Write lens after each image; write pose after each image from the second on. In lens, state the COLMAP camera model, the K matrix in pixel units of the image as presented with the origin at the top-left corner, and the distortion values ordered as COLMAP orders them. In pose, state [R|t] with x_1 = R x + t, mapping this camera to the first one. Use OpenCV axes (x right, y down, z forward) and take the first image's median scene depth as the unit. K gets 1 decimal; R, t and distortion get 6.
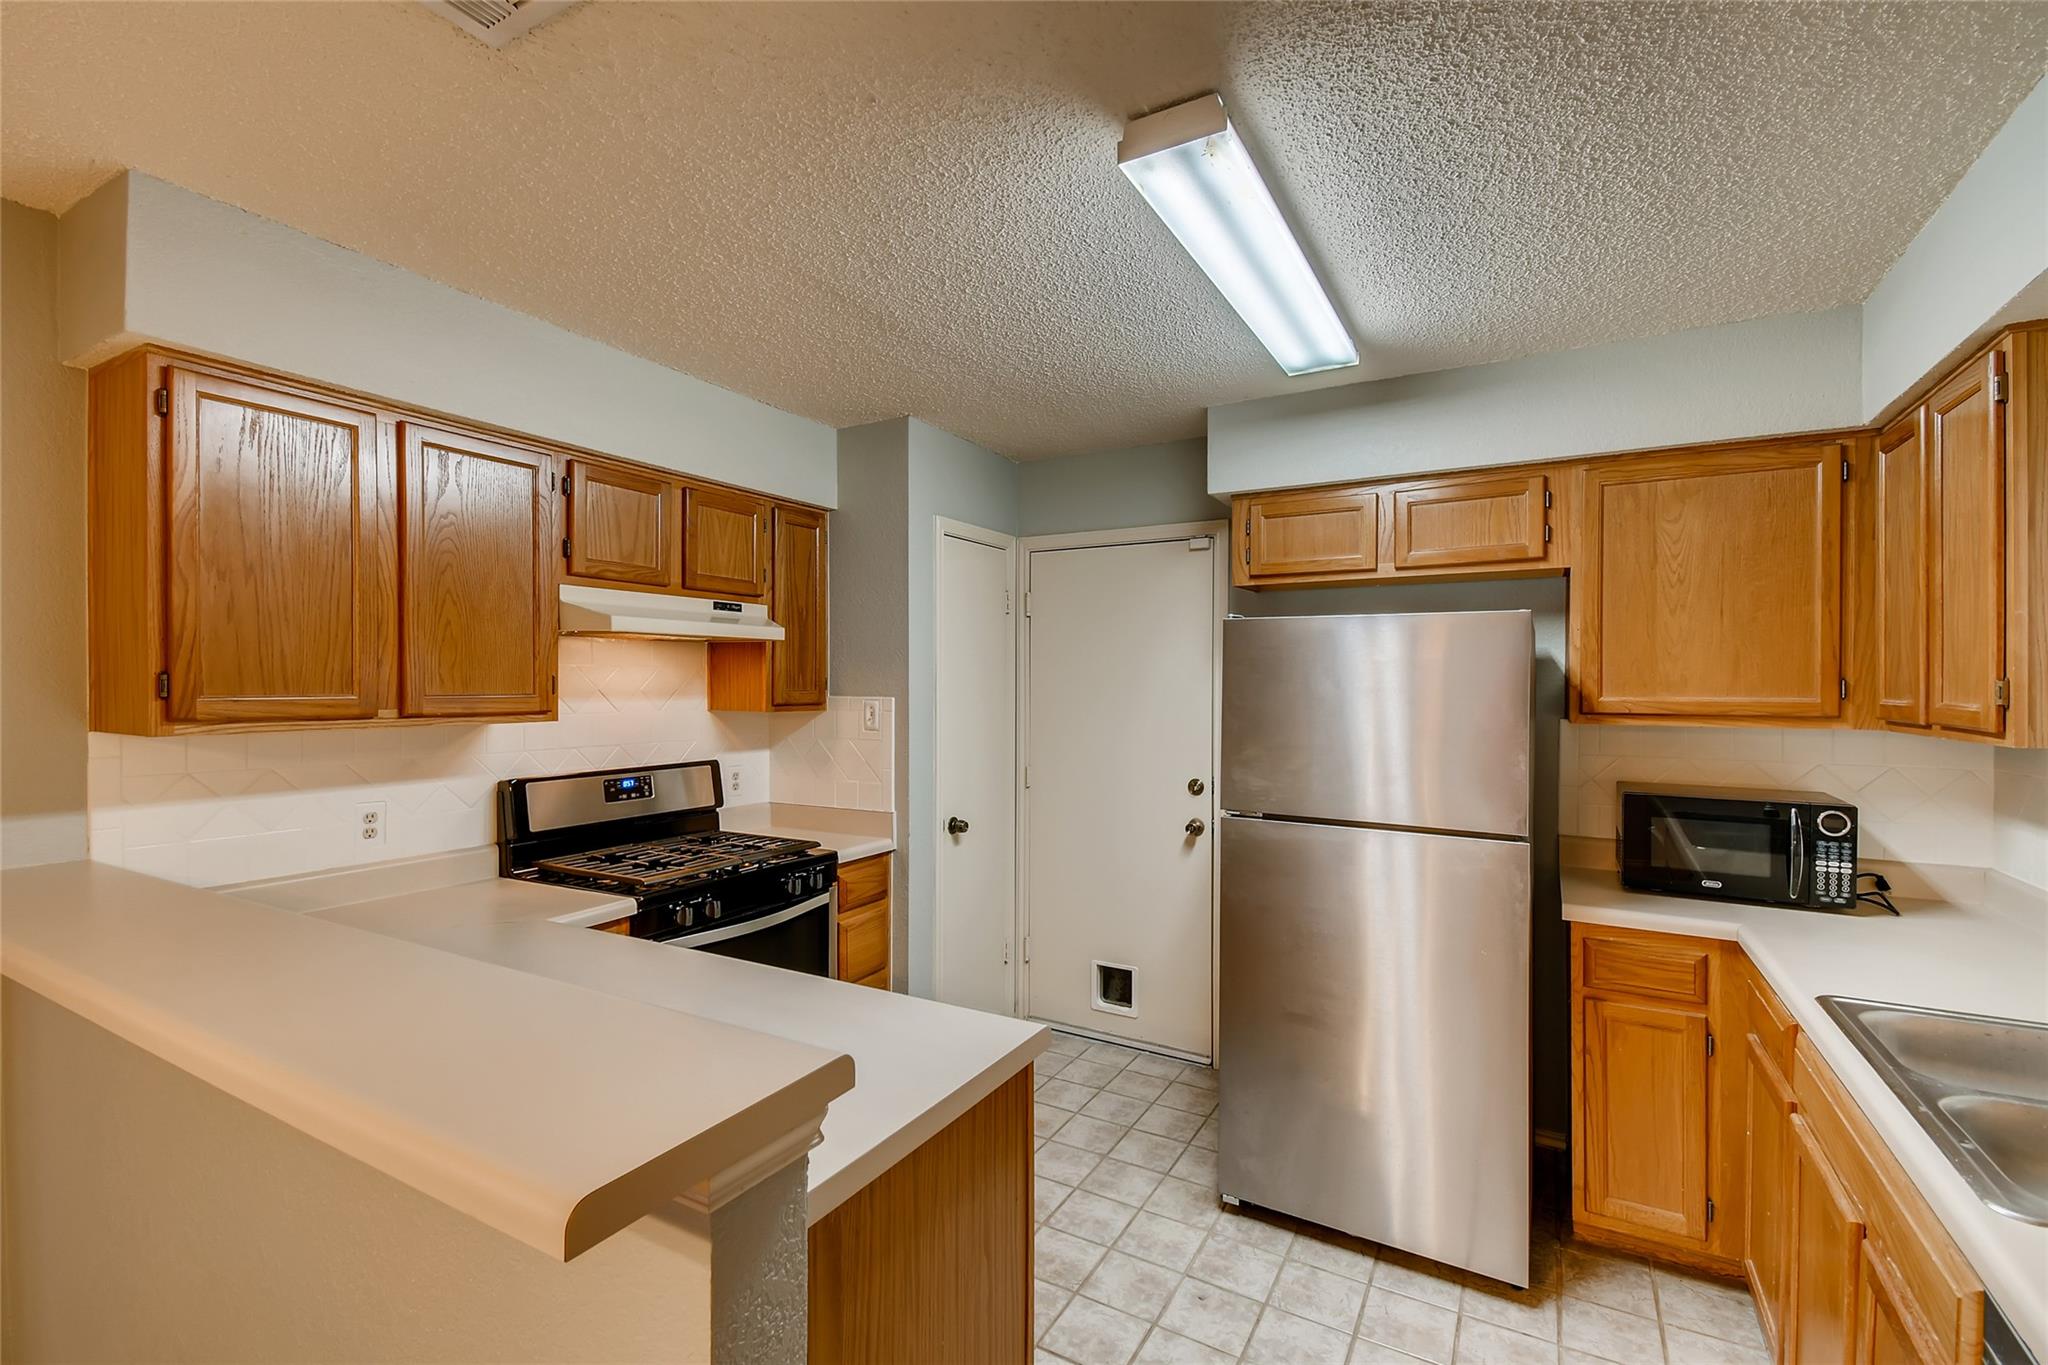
lens RADIAL K [[920.3, 0, 1018.9], [0, 920.3, 697.0], [0, 0, 1]] dist [0.087853, -0.000234]
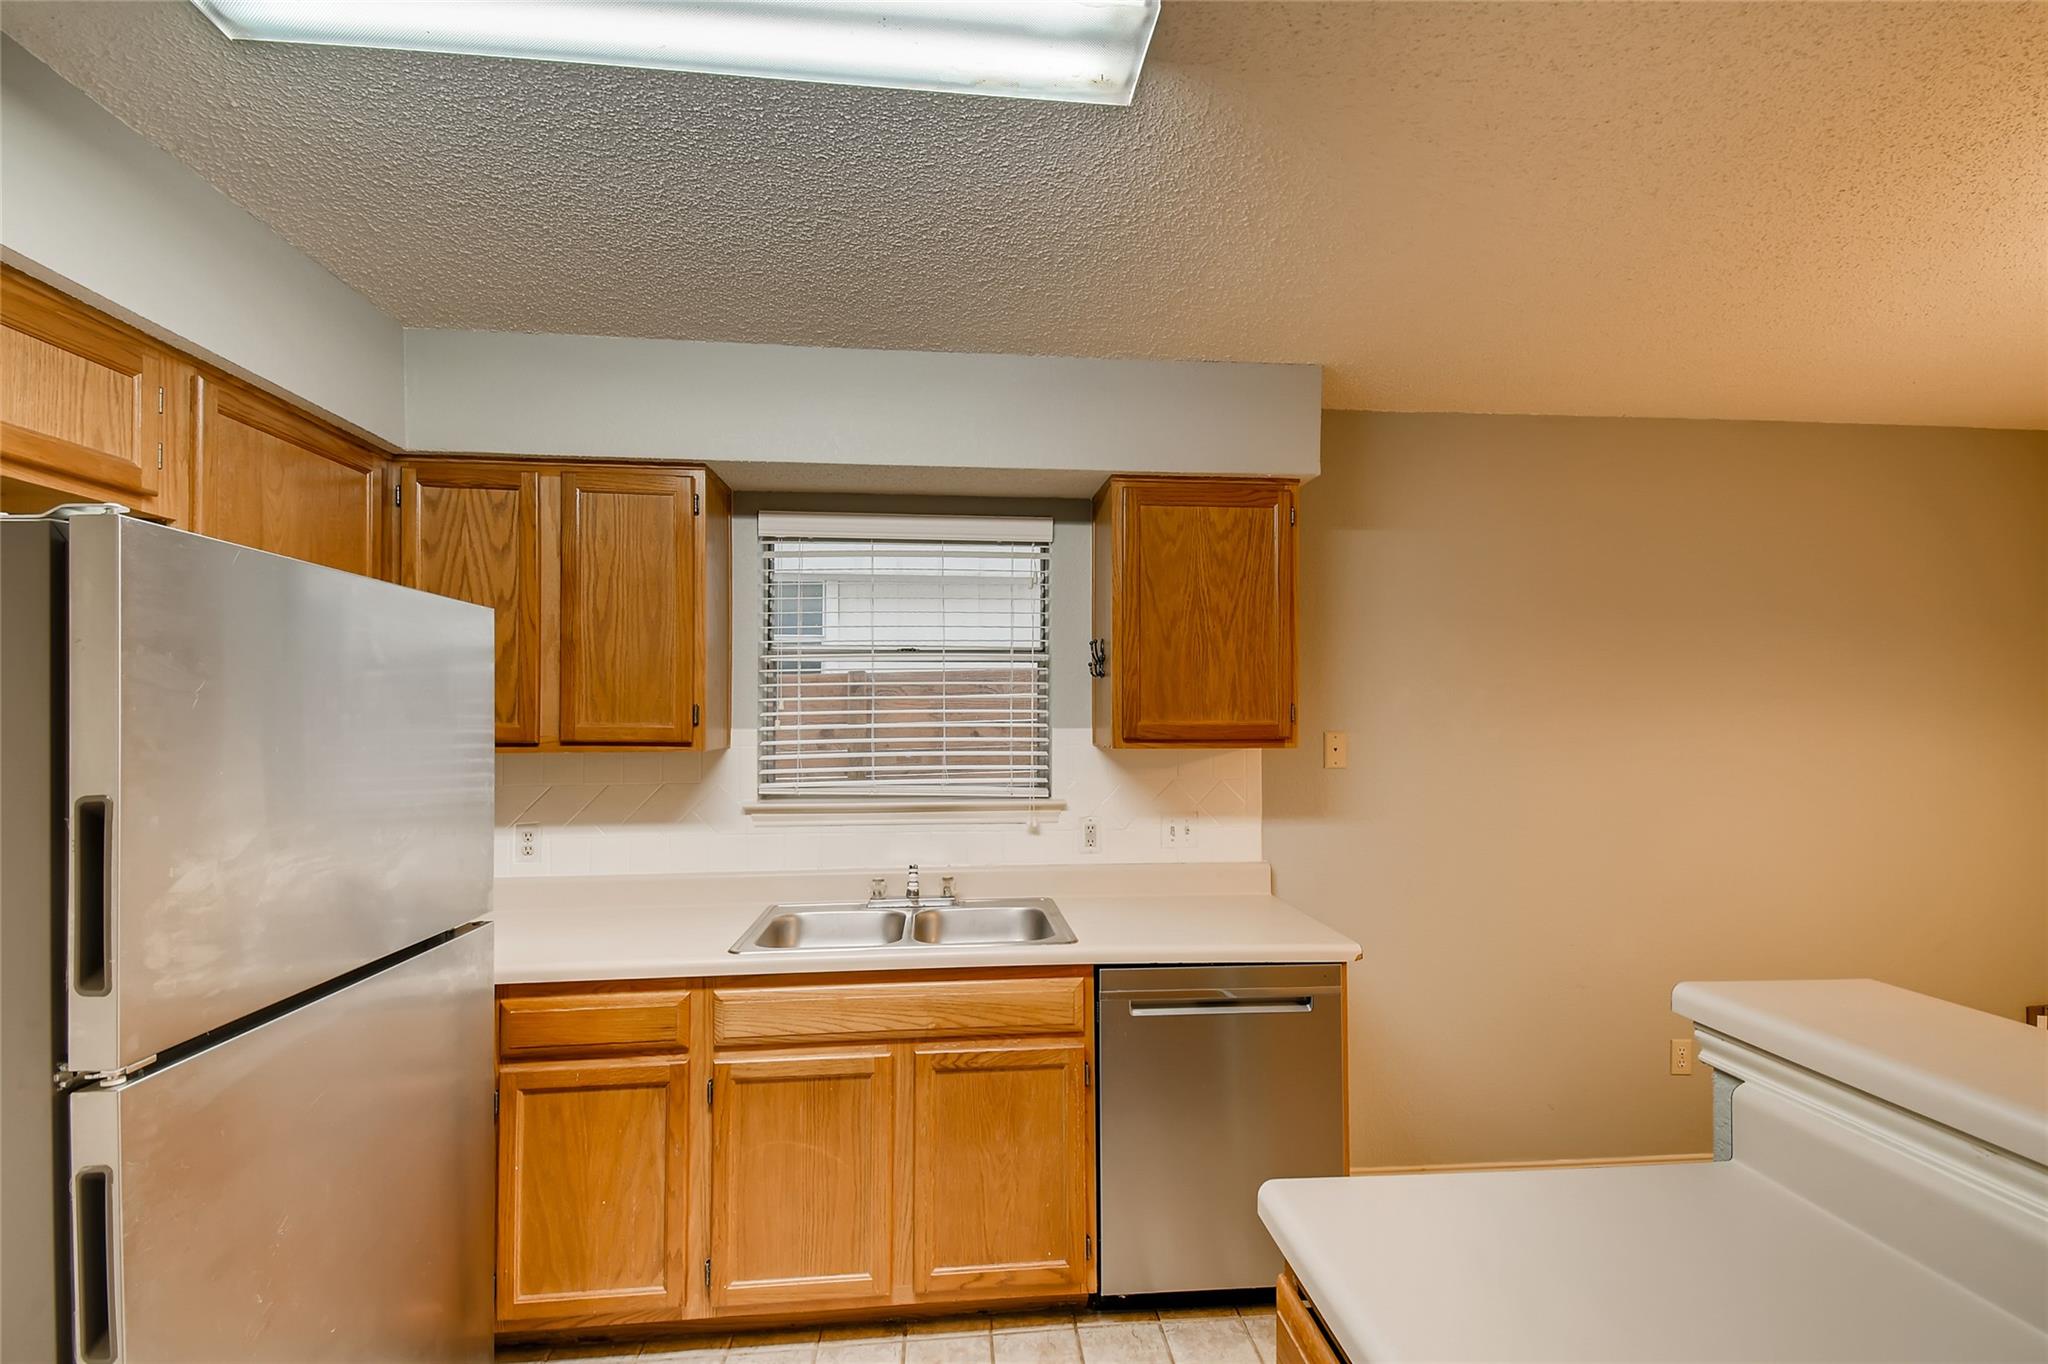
lens RADIAL K [[940.3, 0, 1021.0], [0, 940.3, 700.8], [0, 0, 1]] dist [0.048570, 0.000166]
pose [[-0.573833, 0.006580, 0.818946, -0.233939], [0.009102, 0.999957, -0.001657, -0.009752], [-0.818922, 0.006503, -0.573868, 0.799494]]
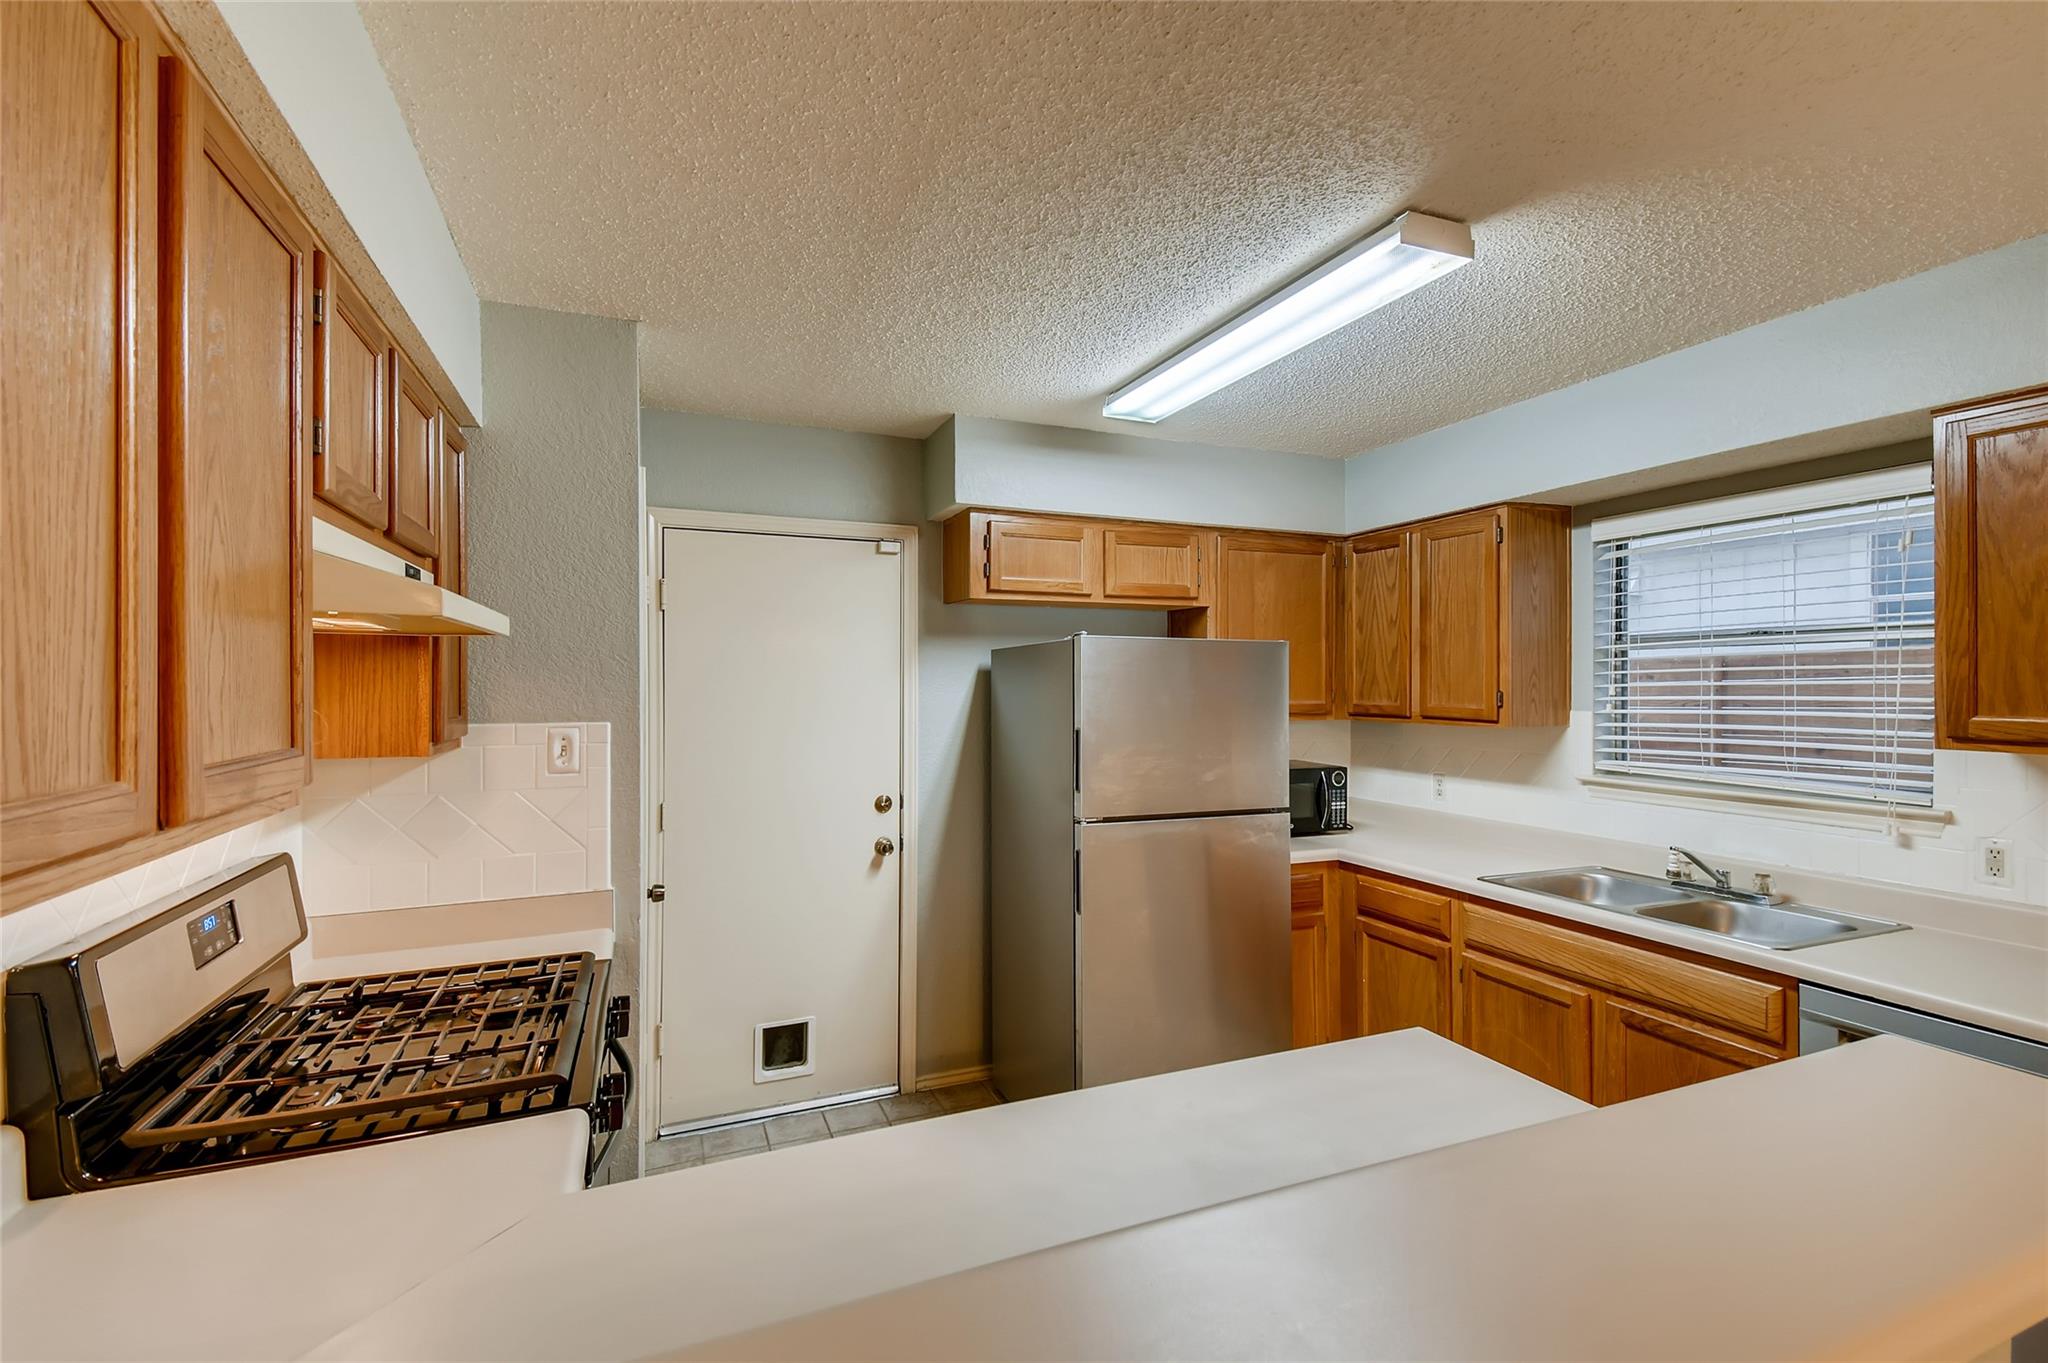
lens RADIAL K [[920.3, 0, 1018.9], [0, 920.3, 696.0], [0, 0, 1]] dist [0.087853, -0.000234]
pose [[0.612876, -0.016701, 0.790003, -0.543693], [0.015870, 0.999835, 0.008825, -0.022036], [-0.790020, 0.007129, 0.613040, 0.361082]]
